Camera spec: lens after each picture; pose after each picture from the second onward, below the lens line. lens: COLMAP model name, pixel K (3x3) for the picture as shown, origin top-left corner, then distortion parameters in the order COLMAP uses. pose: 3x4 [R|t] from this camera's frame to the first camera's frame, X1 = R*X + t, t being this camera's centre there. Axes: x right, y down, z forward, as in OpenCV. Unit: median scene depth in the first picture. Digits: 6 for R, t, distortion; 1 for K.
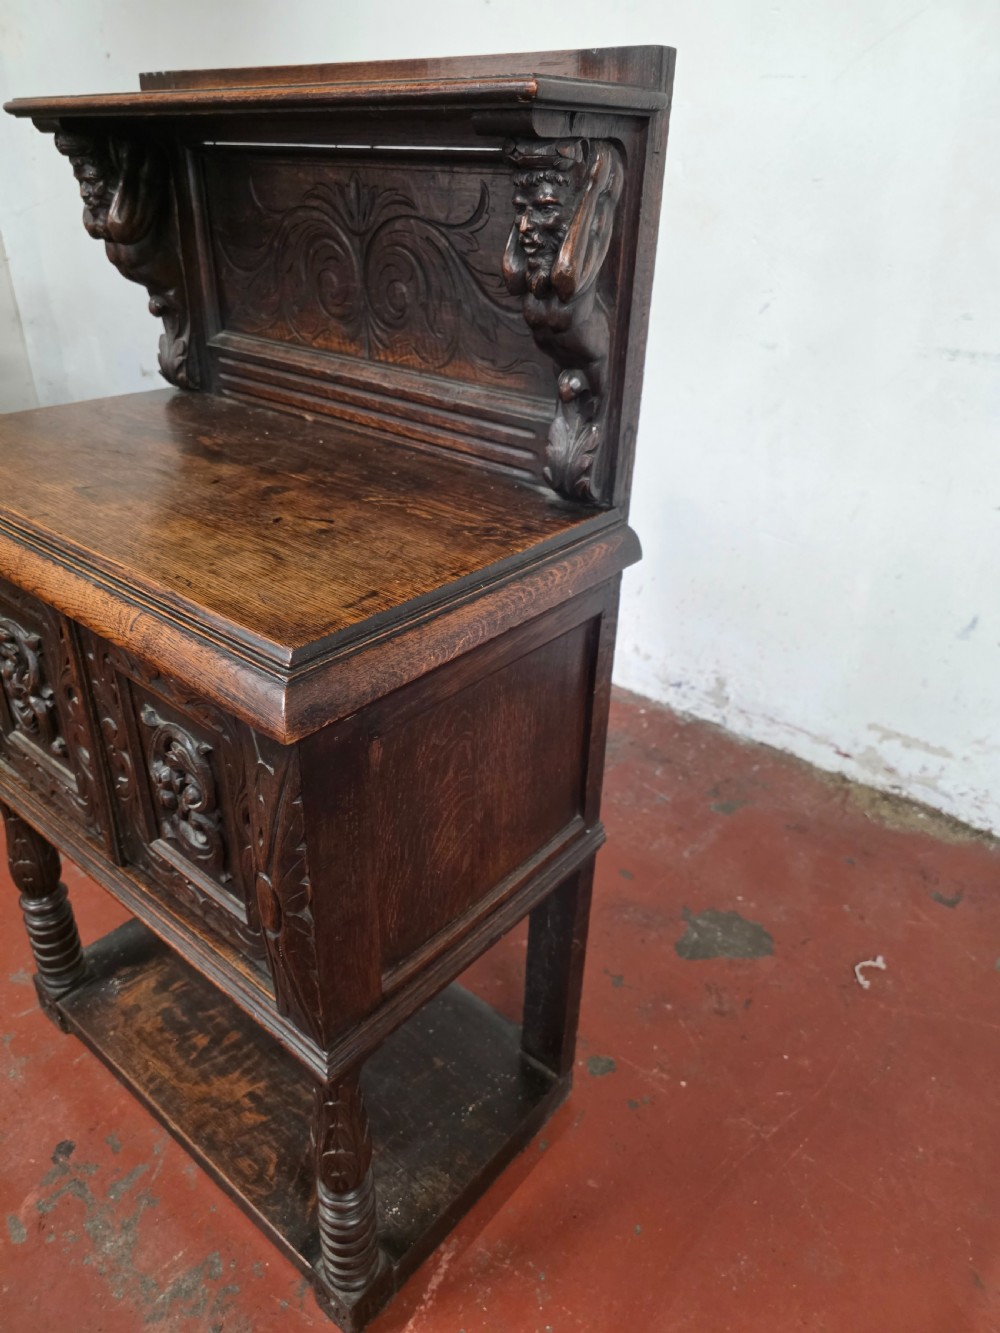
lens RADIAL K [[907.6, 0, 491.0], [0, 907.6, 659.2], [0, 0, 1]] dist [0.057155, -0.062654]
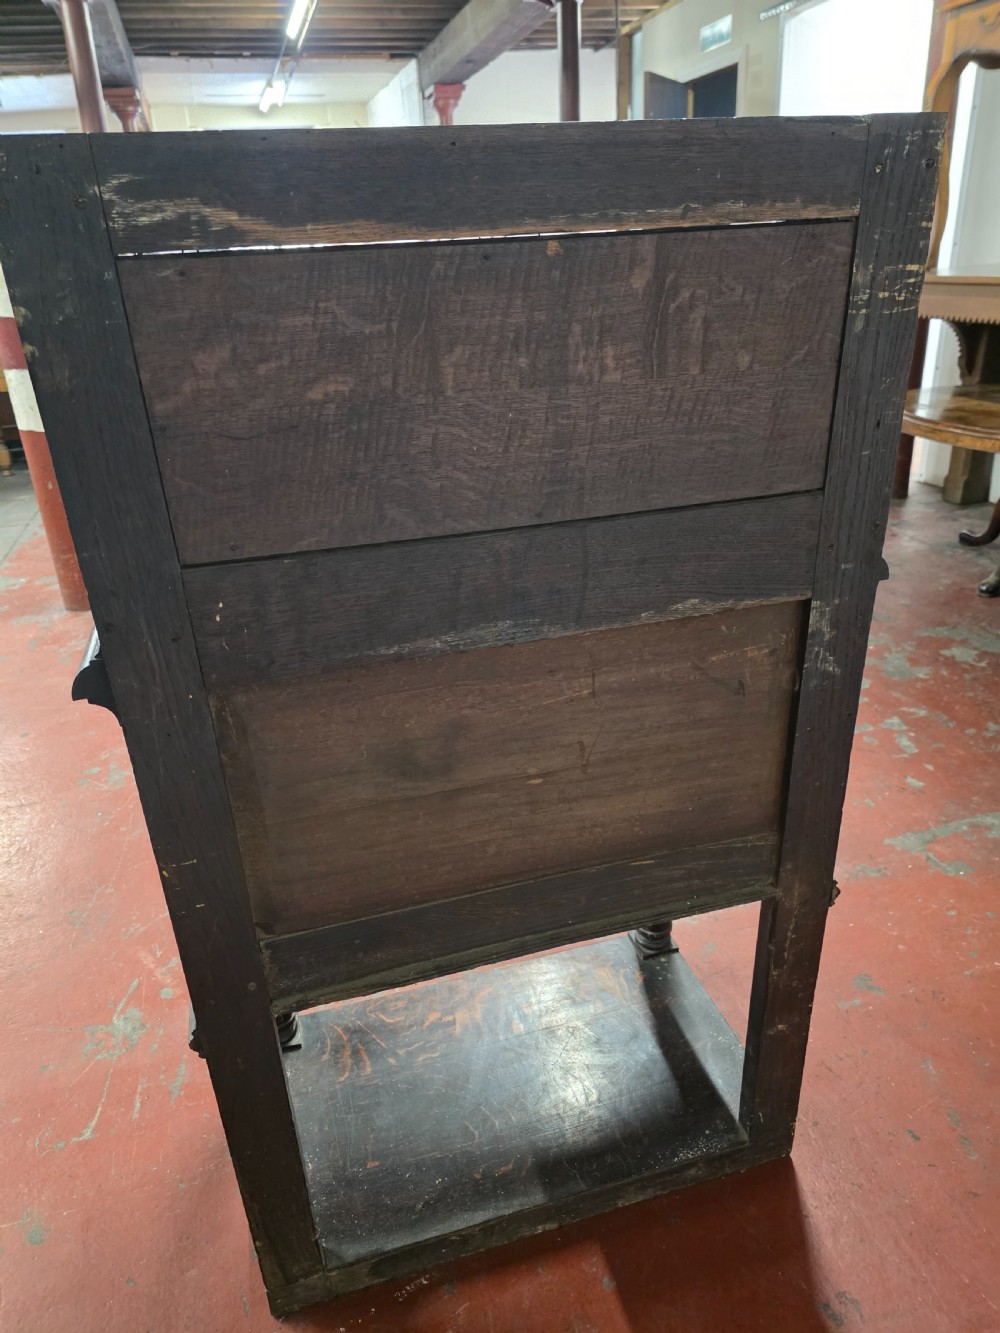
lens RADIAL K [[907.6, 0, 495.1], [0, 907.6, 664.9], [0, 0, 1]] dist [0.057155, -0.062654]
pose [[-0.566088, 0.359406, -0.741871, 0.528834], [-0.368387, 0.694794, 0.617698, -0.754866], [0.737452, 0.622967, -0.260914, 1.363625]]
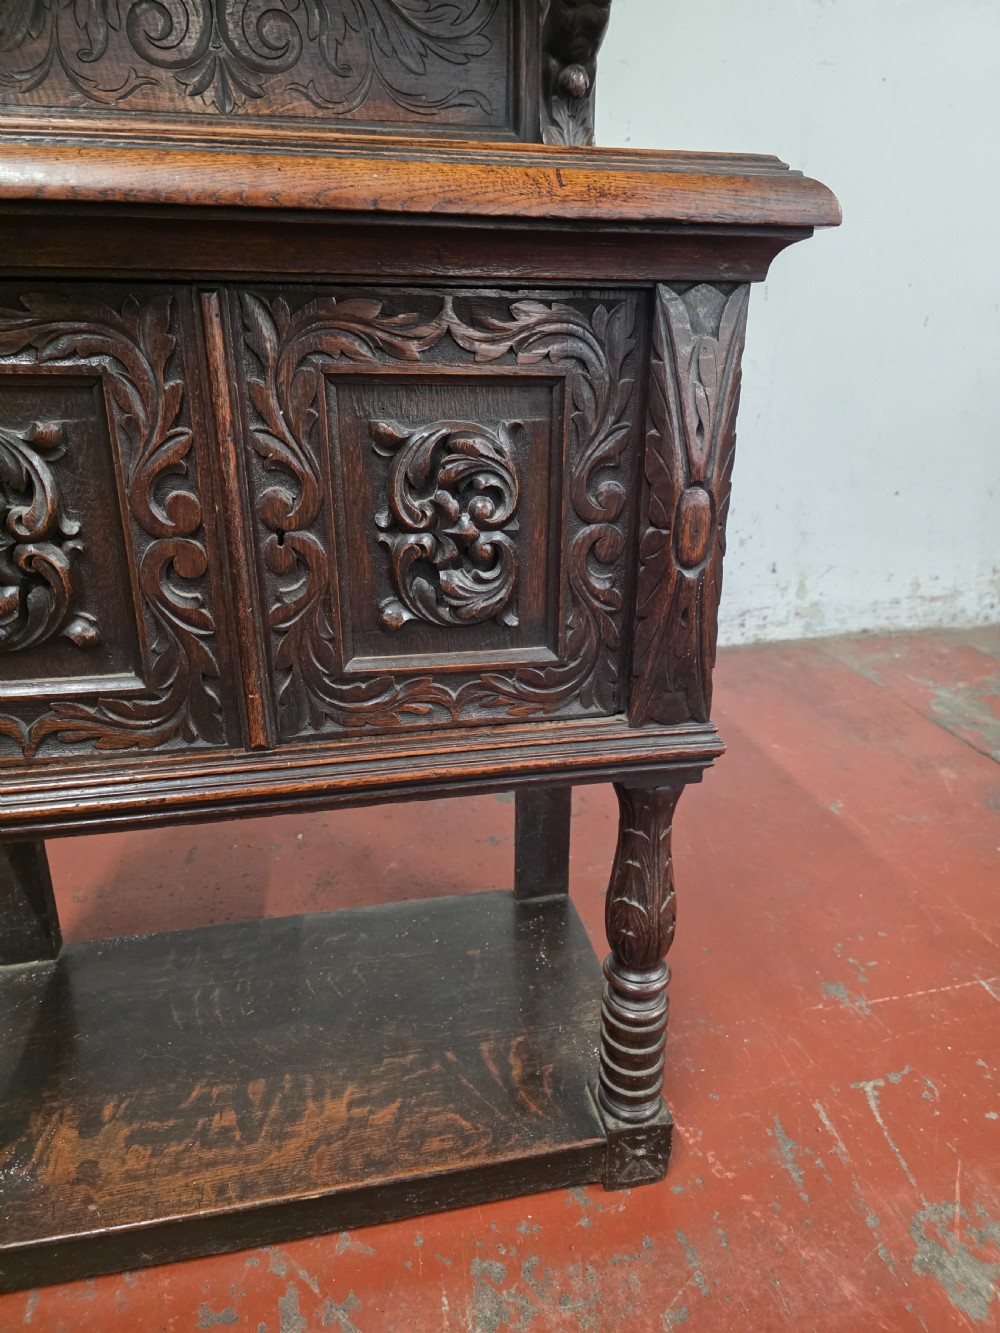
lens RADIAL K [[907.6, 0, 510.2], [0, 907.6, 661.7], [0, 0, 1]] dist [0.057155, -0.062654]
pose [[0.614581, -0.291142, 0.733162, -0.798910], [0.386548, 0.921320, 0.041832, 0.212703], [-0.687656, 0.257694, 0.678766, 0.414727]]
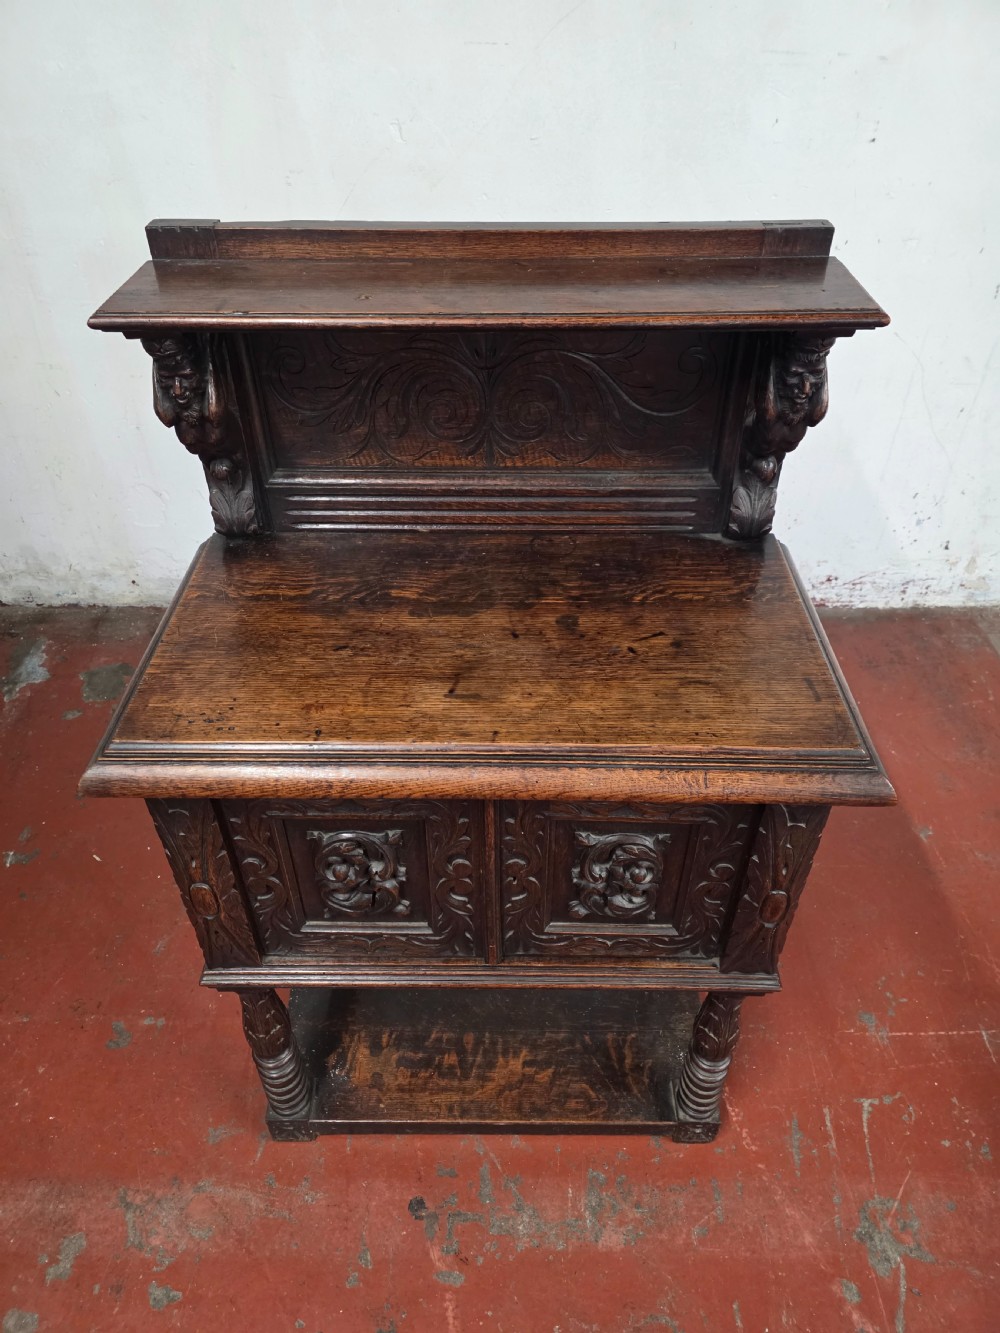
lens RADIAL K [[904.6, 0, 494.1], [0, 904.6, 669.9], [0, 0, 1]] dist [0.070785, -0.077703]
pose [[0.772301, -0.430460, 0.467177, -0.817079], [0.325360, 0.899668, 0.291099, -0.463699], [-0.545611, -0.072816, 0.834869, 0.065440]]
